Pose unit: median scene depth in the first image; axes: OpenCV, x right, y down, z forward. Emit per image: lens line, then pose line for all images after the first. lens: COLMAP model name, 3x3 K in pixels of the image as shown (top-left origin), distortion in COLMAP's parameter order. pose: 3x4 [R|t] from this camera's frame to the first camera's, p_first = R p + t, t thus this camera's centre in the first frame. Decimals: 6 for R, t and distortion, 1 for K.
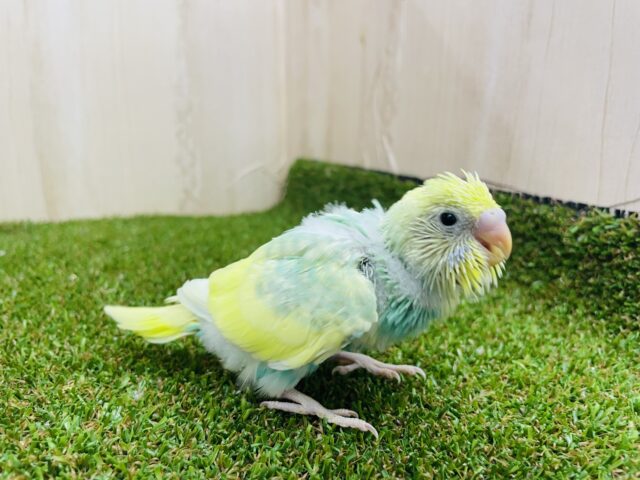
lens RADIAL K [[496.2, 0, 320.0], [0, 496.2, 240.0], [0, 0, 1]] dist [0.005483, -0.053629]
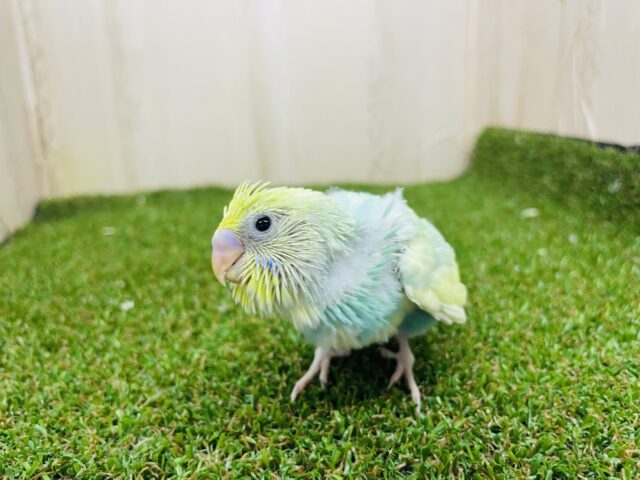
lens RADIAL K [[501.8, 0, 320.0], [0, 501.8, 240.0], [0, 0, 1]] dist [0.032958, -0.103029]
pose [[0.936956, 0.044893, -0.346552, 0.007092], [-0.025753, 0.997888, 0.059642, 0.027022], [0.348498, -0.046957, 0.936133, -0.182303]]
